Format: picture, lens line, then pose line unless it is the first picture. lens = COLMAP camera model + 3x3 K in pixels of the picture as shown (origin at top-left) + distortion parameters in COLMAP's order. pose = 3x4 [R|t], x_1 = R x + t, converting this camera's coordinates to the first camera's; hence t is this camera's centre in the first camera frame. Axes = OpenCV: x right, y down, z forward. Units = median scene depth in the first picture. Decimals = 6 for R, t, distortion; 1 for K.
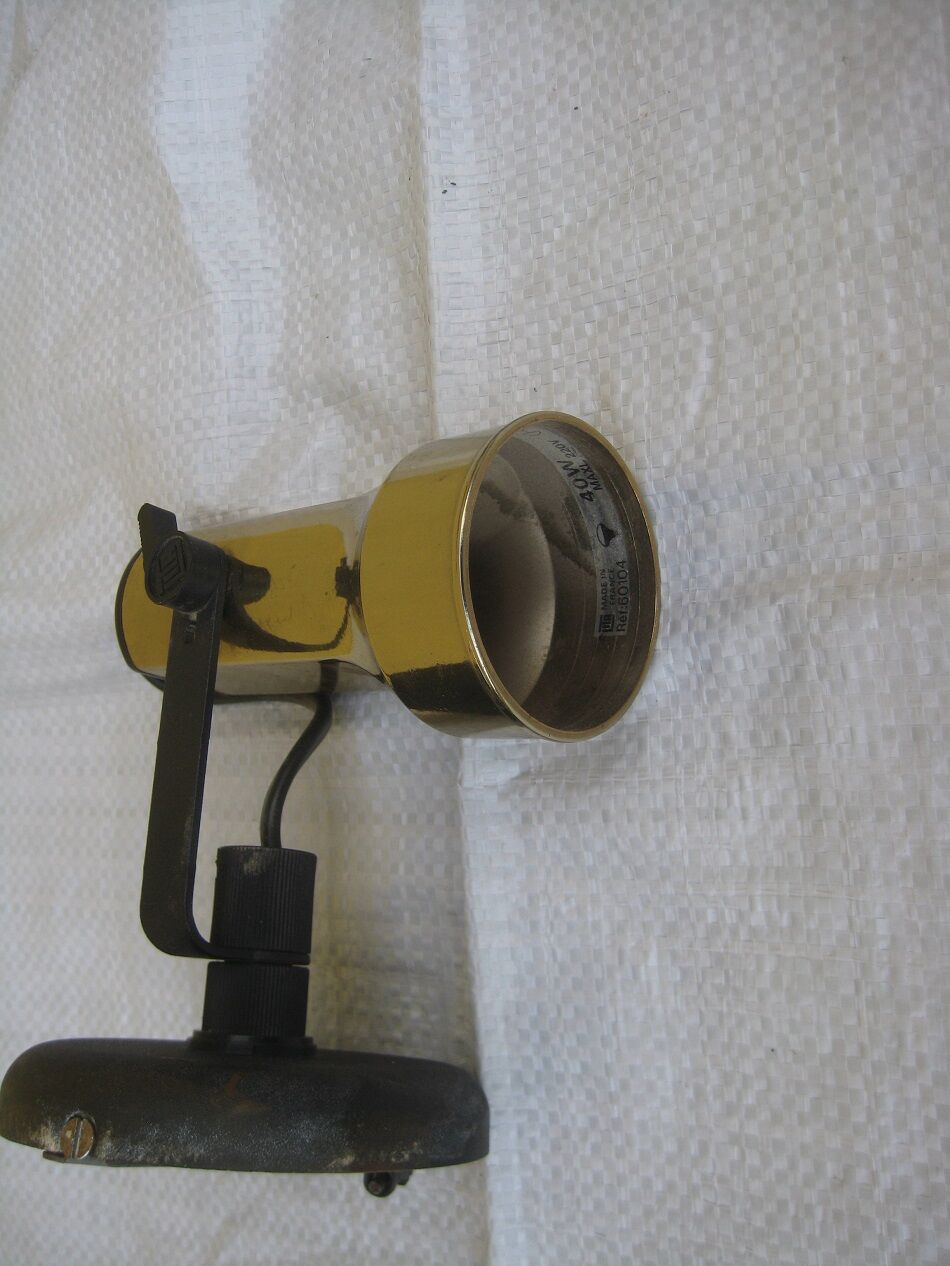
lens RADIAL K [[1354.0, 0, 472.0], [0, 1354.0, 638.7], [0, 0, 1]] dist [-0.175911, 0.214947]
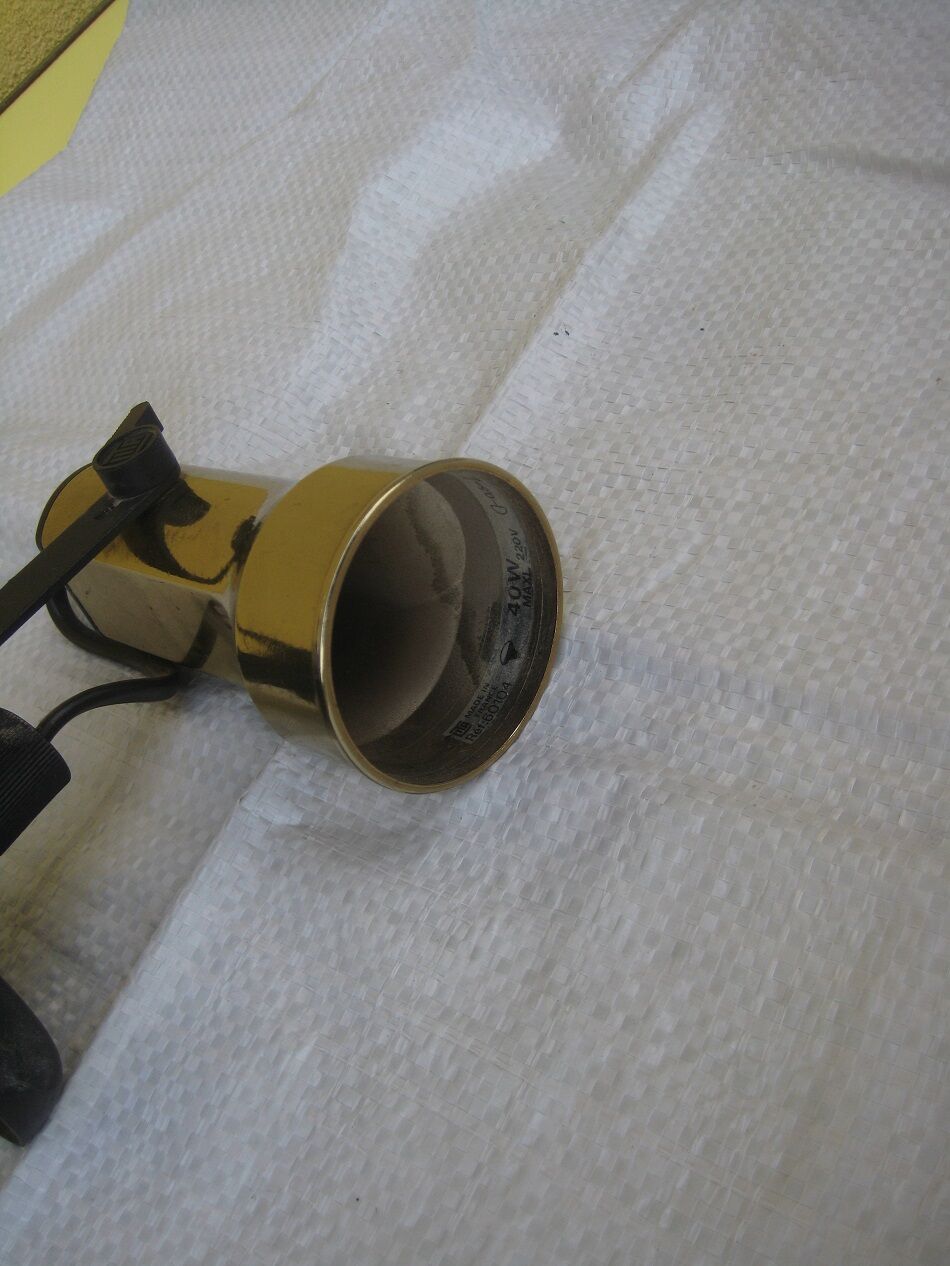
lens RADIAL K [[1354.0, 0, 472.0], [0, 1354.0, 638.7], [0, 0, 1]] dist [-0.175911, 0.214947]
pose [[0.840117, 0.535999, -0.083118, 0.156771], [-0.536329, 0.798020, -0.274800, 0.204344], [-0.080963, 0.275443, 0.957902, 0.061027]]
